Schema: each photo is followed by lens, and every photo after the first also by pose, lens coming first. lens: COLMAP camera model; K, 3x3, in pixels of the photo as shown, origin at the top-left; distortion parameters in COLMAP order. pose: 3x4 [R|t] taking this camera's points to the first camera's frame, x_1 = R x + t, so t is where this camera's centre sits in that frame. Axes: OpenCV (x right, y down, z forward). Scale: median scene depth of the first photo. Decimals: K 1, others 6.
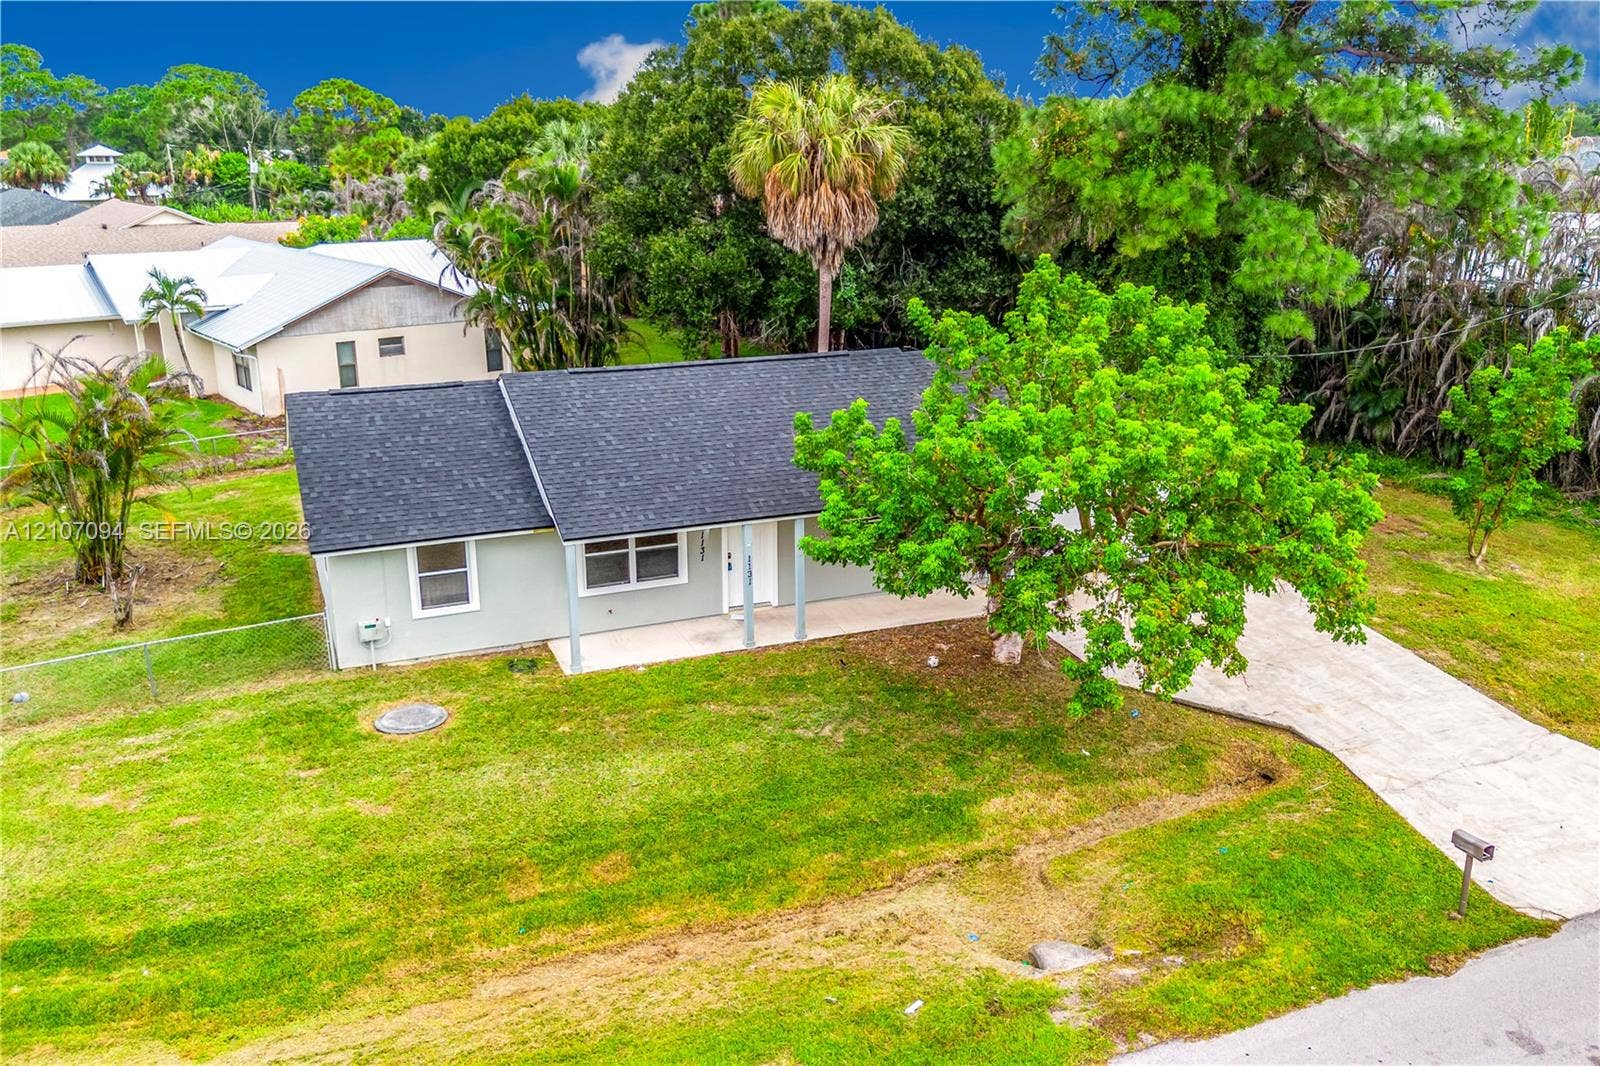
lens RADIAL K [[1346.2, 0, 804.8], [0, 1346.2, 534.0], [0, 0, 1]] dist [0.054114, -0.037029]
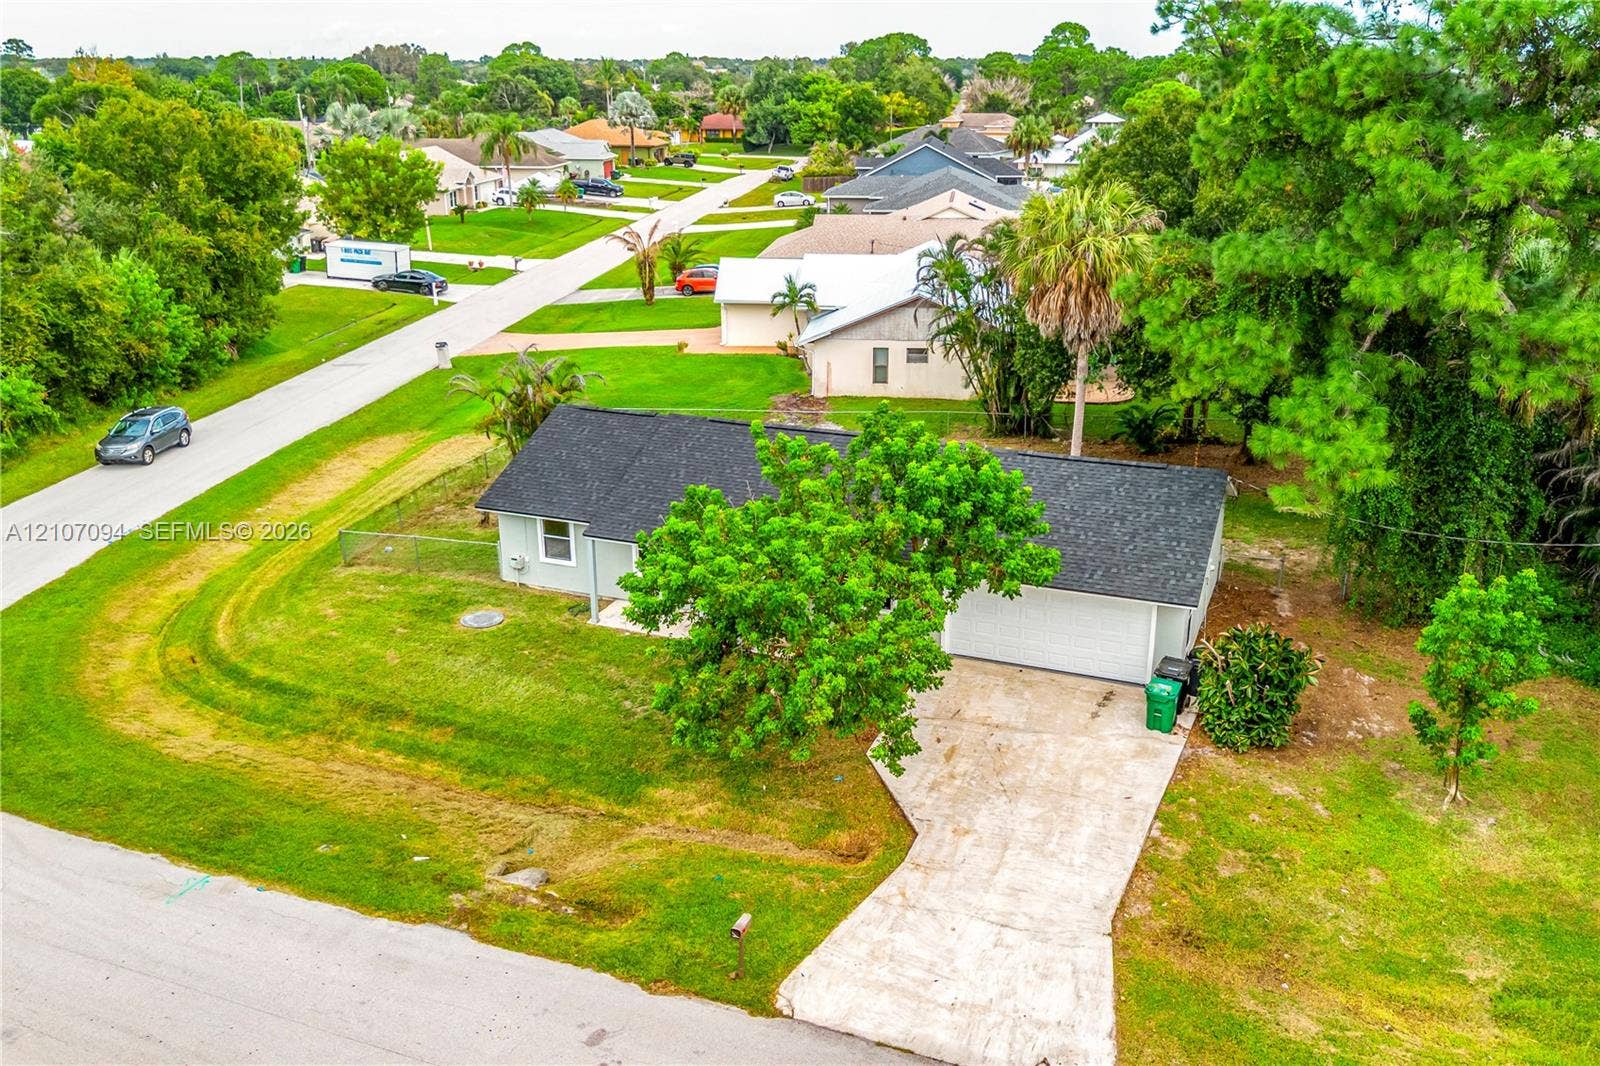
lens RADIAL K [[1343.8, 0, 805.2], [0, 1343.8, 535.2], [0, 0, 1]] dist [0.071305, -0.077050]
pose [[0.707133, 0.234135, -0.667191, 0.992241], [-0.200937, 0.971224, 0.127861, -0.235517], [0.677928, 0.043649, 0.733831, 0.064026]]
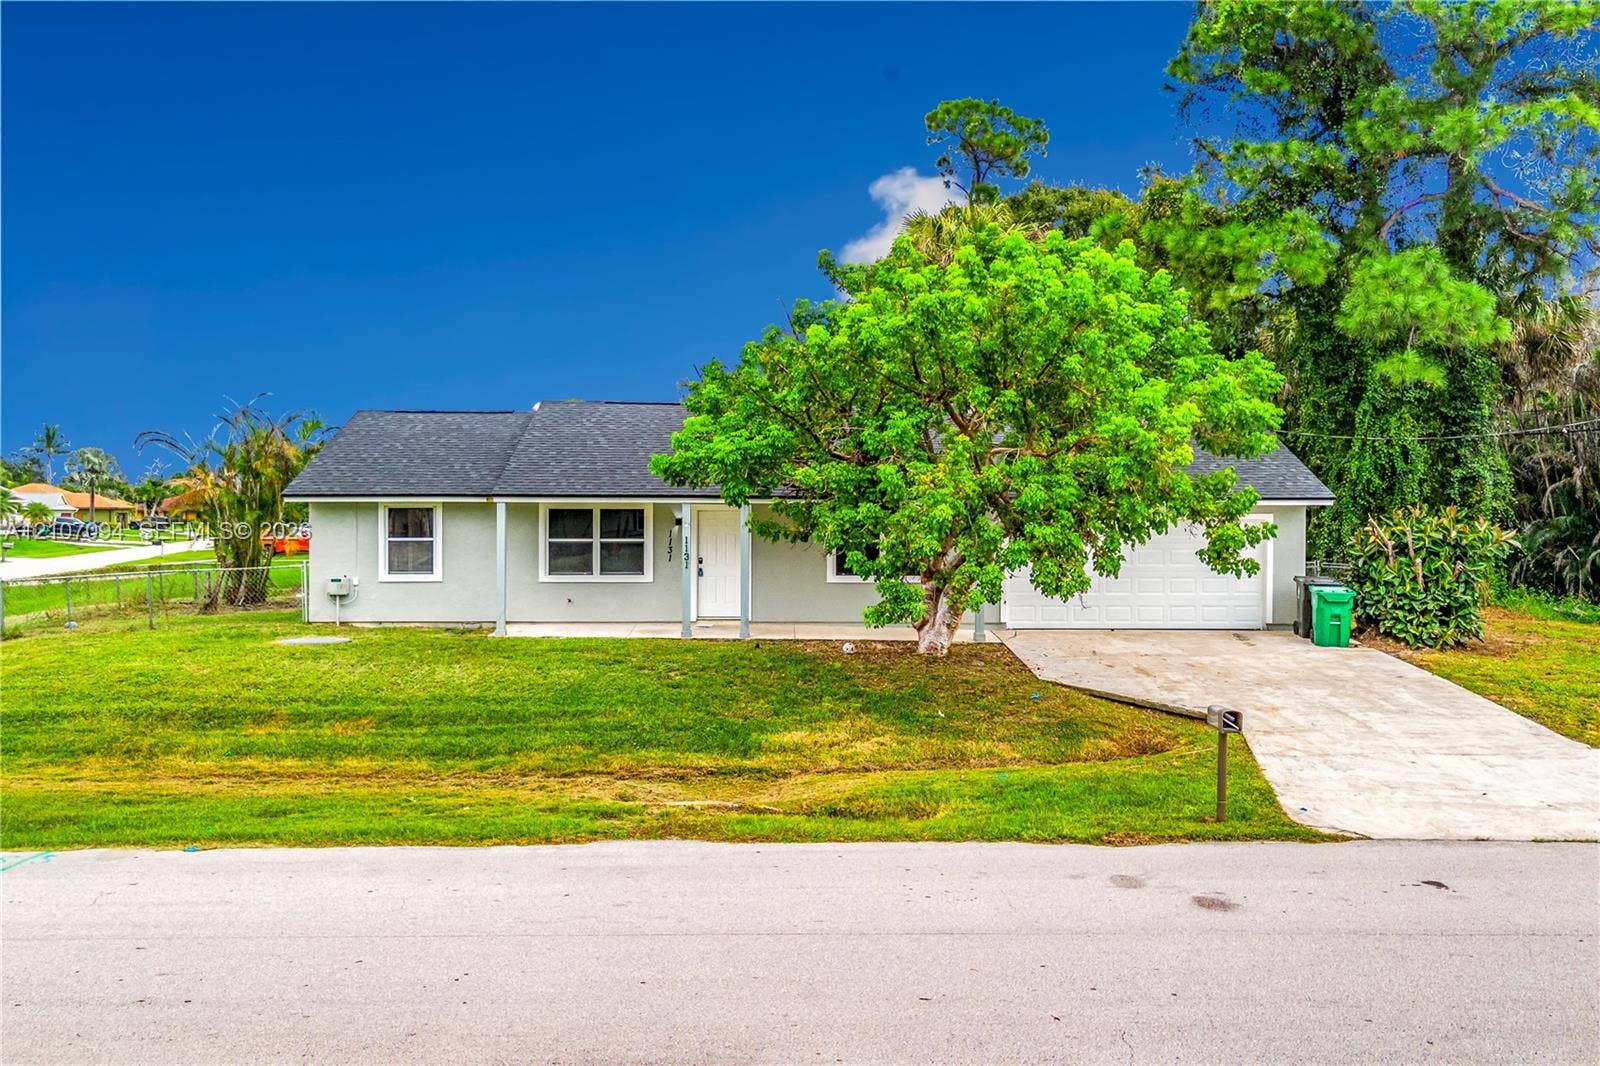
lens RADIAL K [[1343.8, 0, 805.2], [0, 1343.8, 535.2], [0, 0, 1]] dist [0.071305, -0.077050]
pose [[0.929450, 0.012863, -0.368723, 0.418963], [-0.112591, 0.961609, -0.250264, 0.262239], [0.351348, 0.274122, 0.895216, 0.169628]]
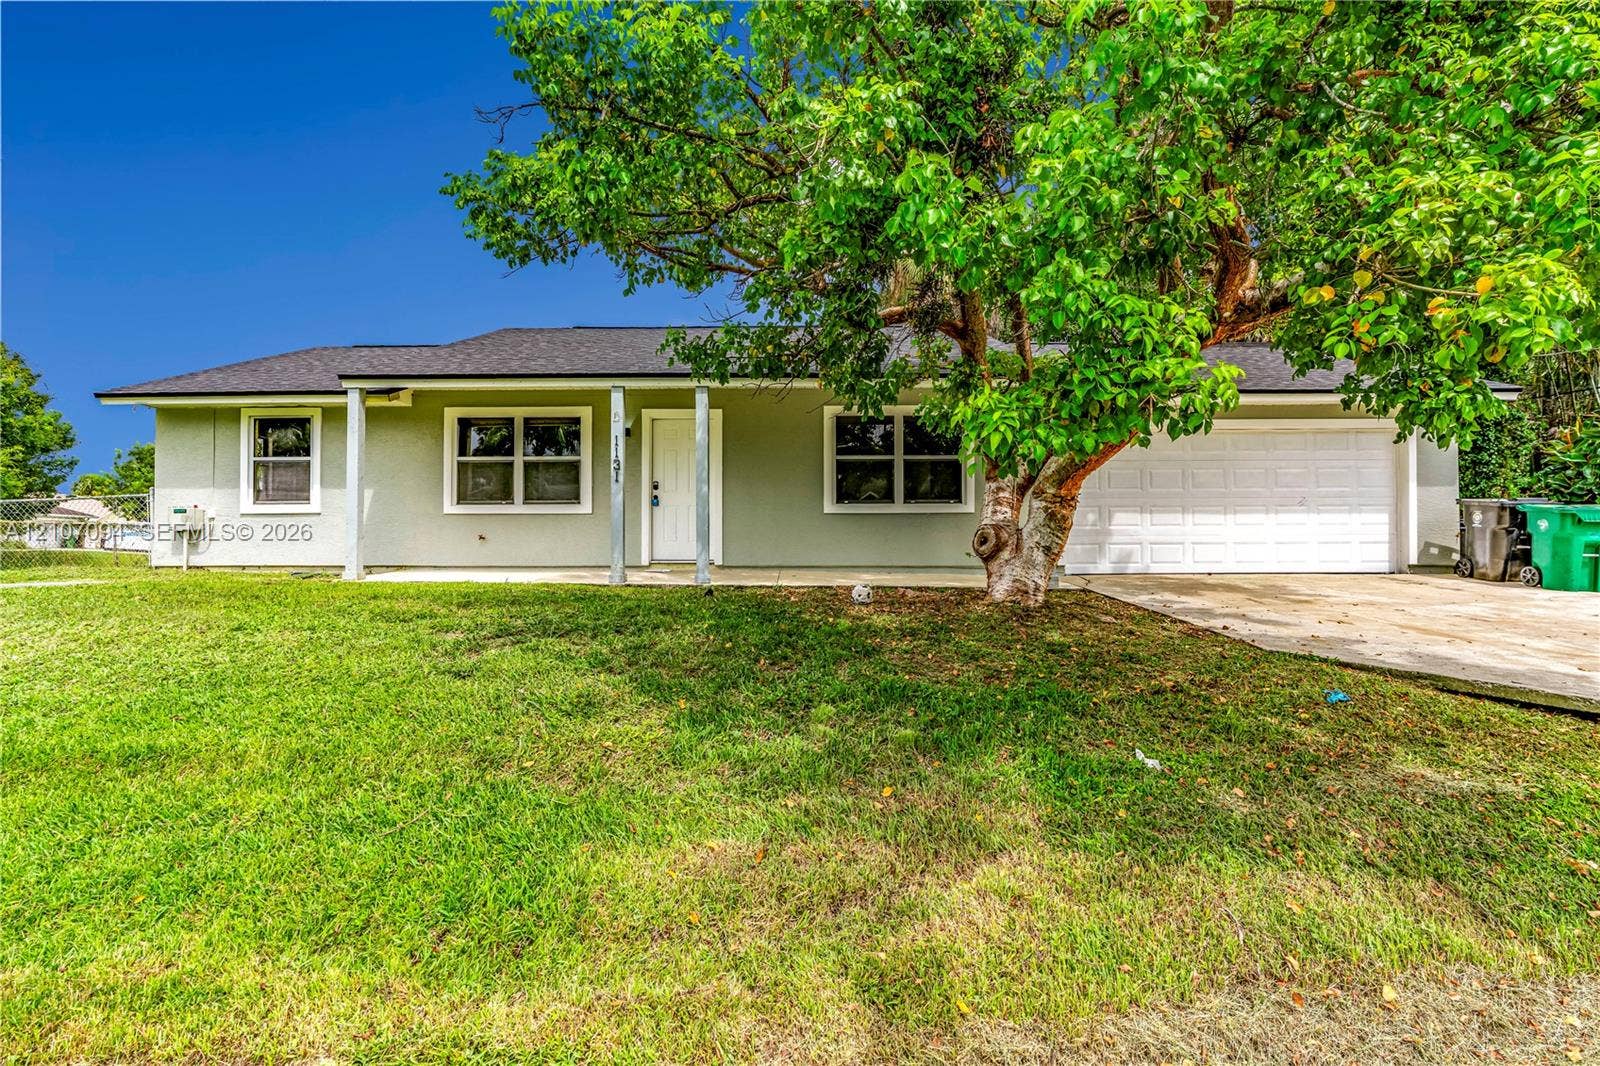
lens RADIAL K [[721.2, 0, 796.7], [0, 721.2, 532.9], [0, 0, 1]] dist [-0.018448, 0.007189]
pose [[0.920508, -0.002924, -0.390712, 0.189297], [-0.114626, 0.953952, -0.277196, 0.158839], [0.373531, 0.299947, 0.877785, 0.776647]]
